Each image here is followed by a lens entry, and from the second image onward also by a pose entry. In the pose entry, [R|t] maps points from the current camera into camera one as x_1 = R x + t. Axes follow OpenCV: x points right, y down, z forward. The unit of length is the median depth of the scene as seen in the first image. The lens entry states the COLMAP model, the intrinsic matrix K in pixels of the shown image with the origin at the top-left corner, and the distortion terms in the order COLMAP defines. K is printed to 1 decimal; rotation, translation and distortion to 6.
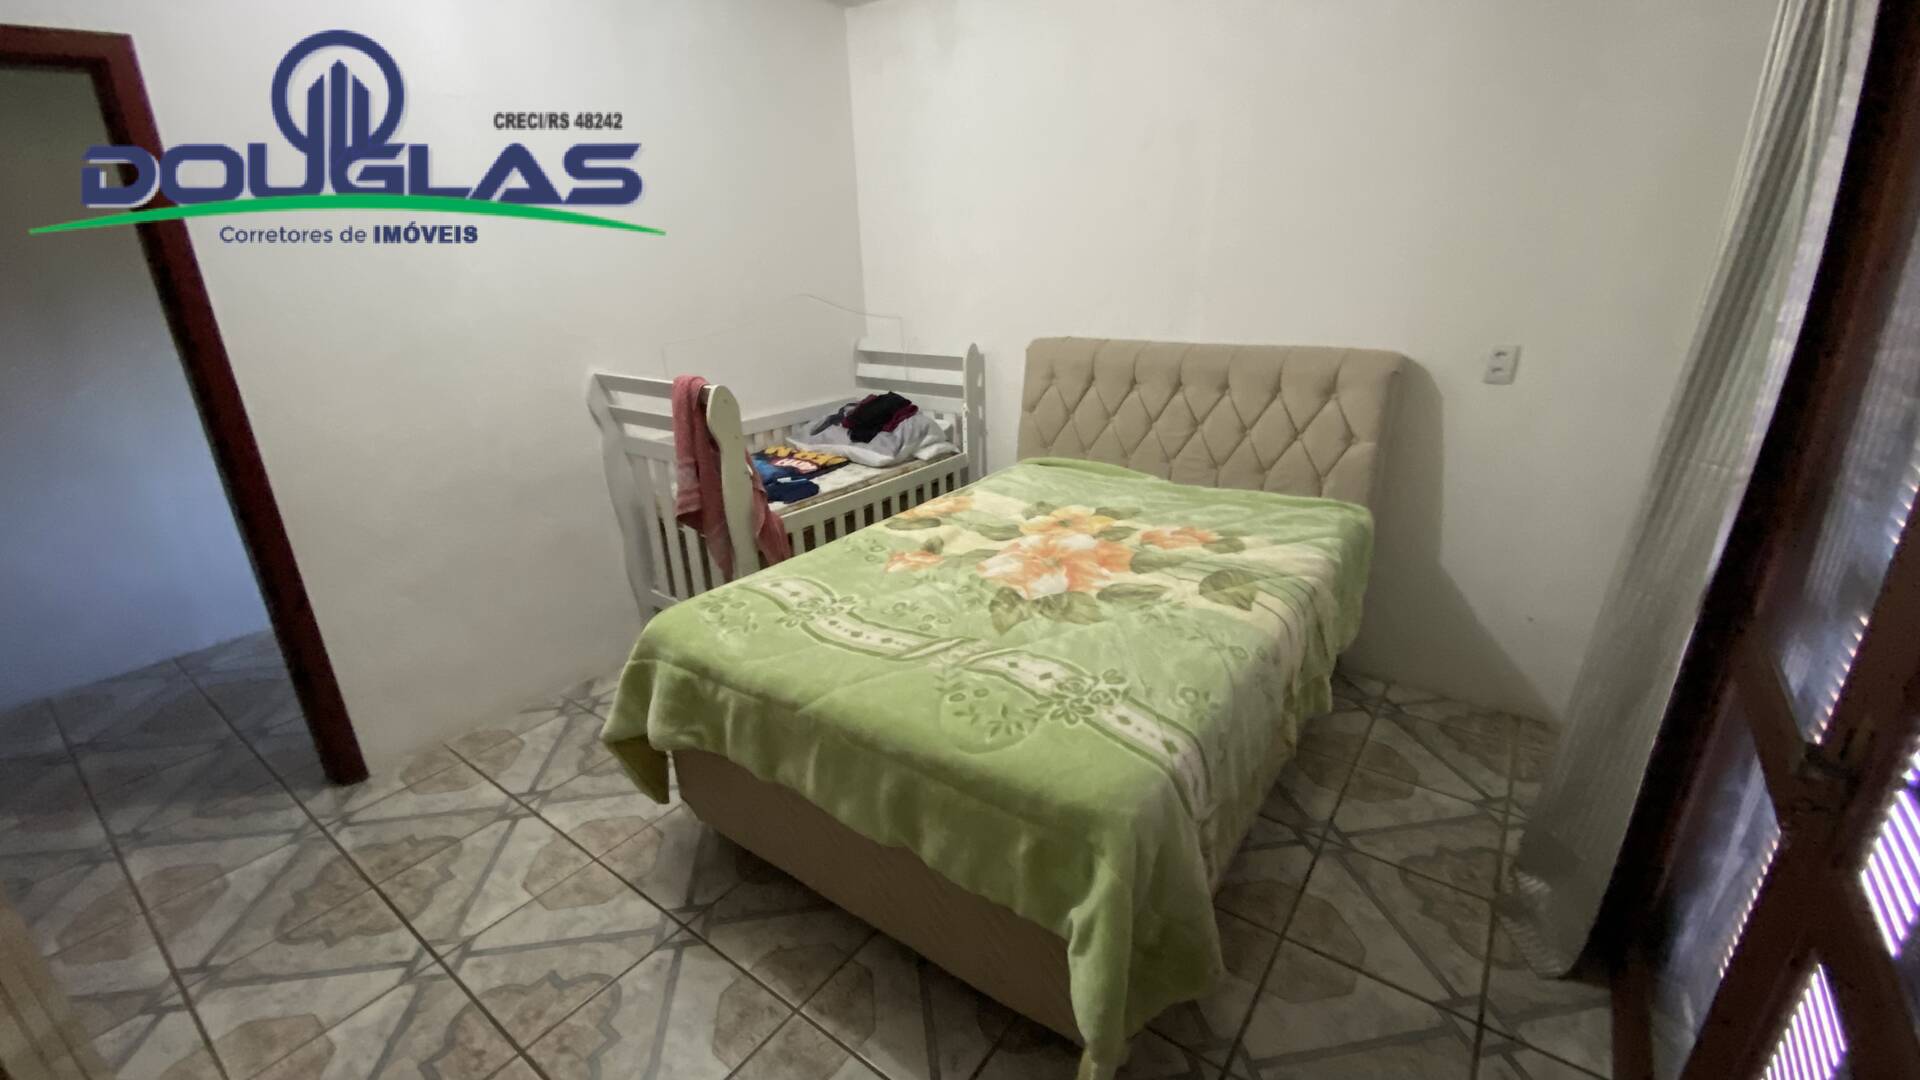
lens RADIAL K [[792.0, 0, 942.7], [0, 792.0, 535.5], [0, 0, 1]] dist [0.019007, -0.019475]
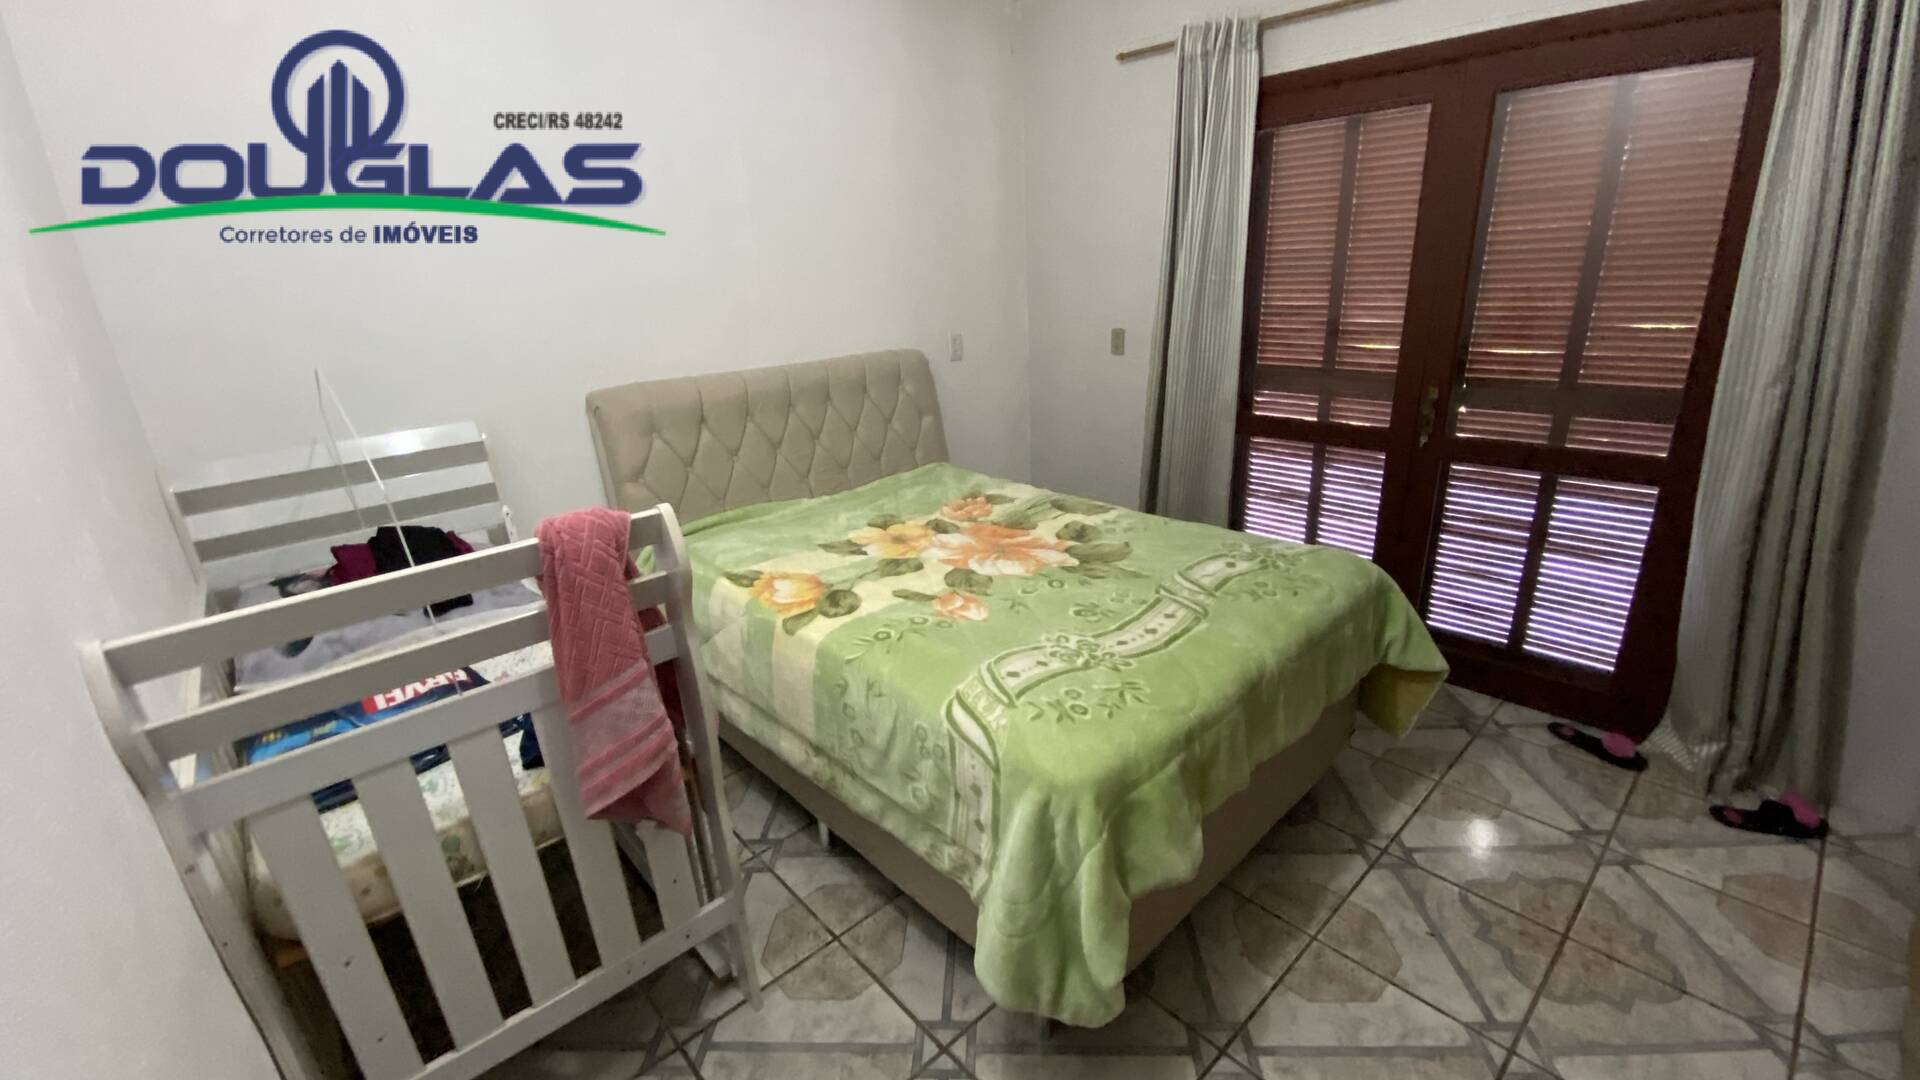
lens RADIAL K [[792.0, 0, 946.5], [0, 792.0, 553.0], [0, 0, 1]] dist [0.019007, -0.019475]
pose [[0.184908, -0.318284, 0.929787, -0.875396], [0.374313, 0.897598, 0.232825, -0.240781], [-0.908680, 0.304980, 0.285111, 0.775981]]
